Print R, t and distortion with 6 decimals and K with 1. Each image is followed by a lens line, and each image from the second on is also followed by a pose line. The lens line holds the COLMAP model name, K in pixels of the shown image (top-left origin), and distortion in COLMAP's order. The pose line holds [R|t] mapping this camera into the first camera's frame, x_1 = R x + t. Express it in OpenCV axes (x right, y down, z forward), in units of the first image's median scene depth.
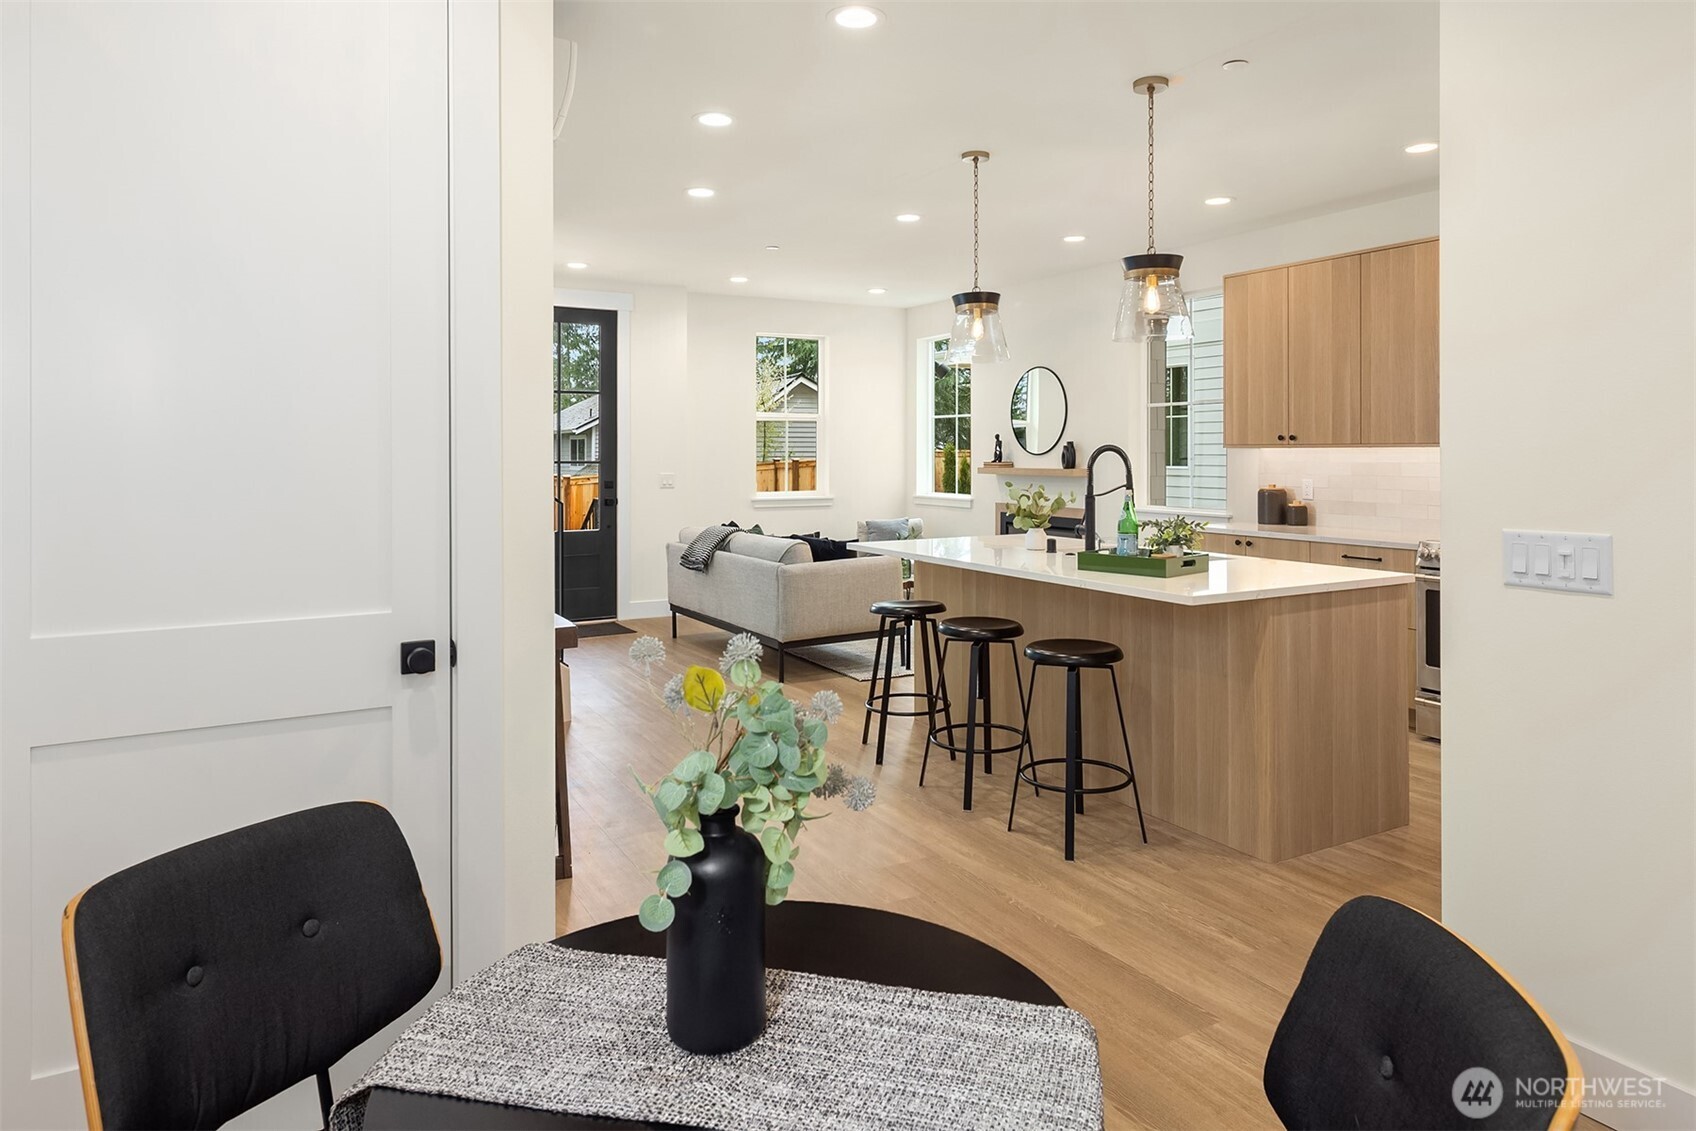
lens RADIAL K [[1065.9, 0, 864.2], [0, 1065.9, 471.6], [0, 0, 1]] dist [0.005656, -0.000343]
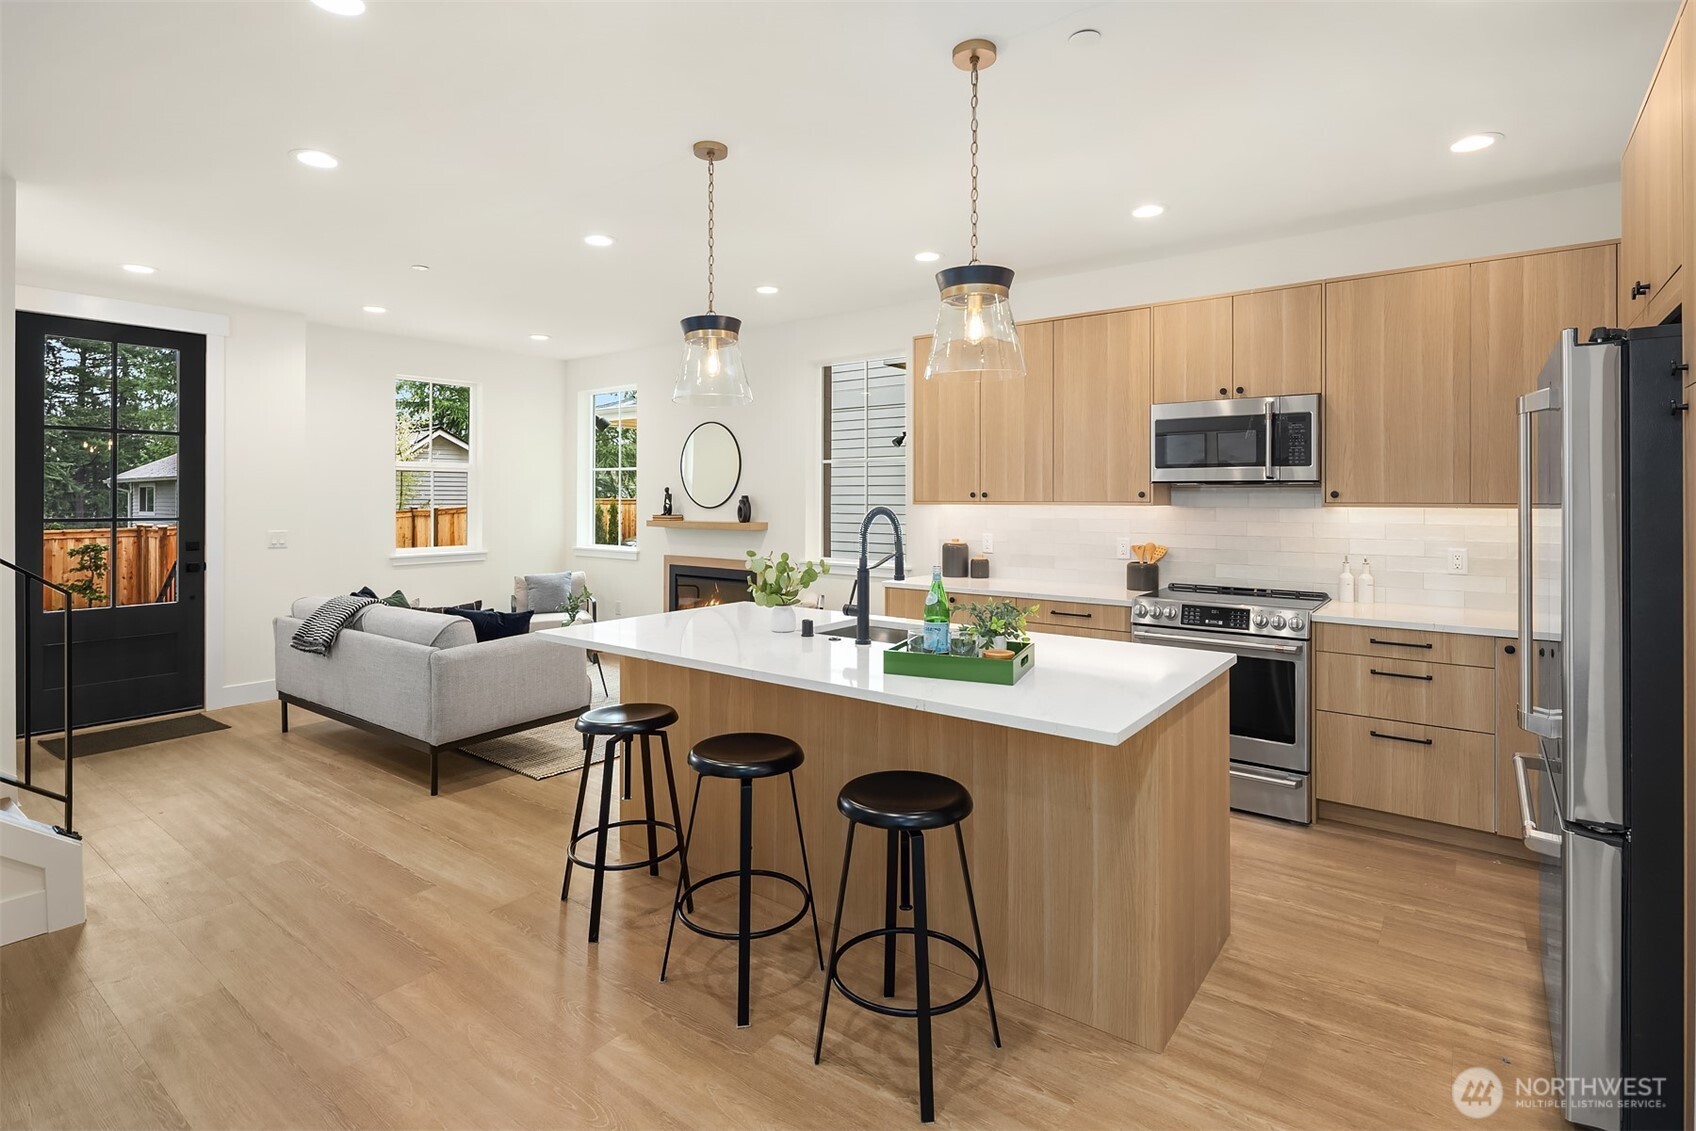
lens RADIAL K [[827.6, 0, 842.9], [0, 827.6, 500.7], [0, 0, 1]] dist [0.001209, -0.001309]
pose [[0.921192, -0.000012, 0.389107, -0.037278], [0.005697, 0.999893, -0.013456, -0.015623], [-0.389066, 0.014612, 0.921094, 0.304746]]
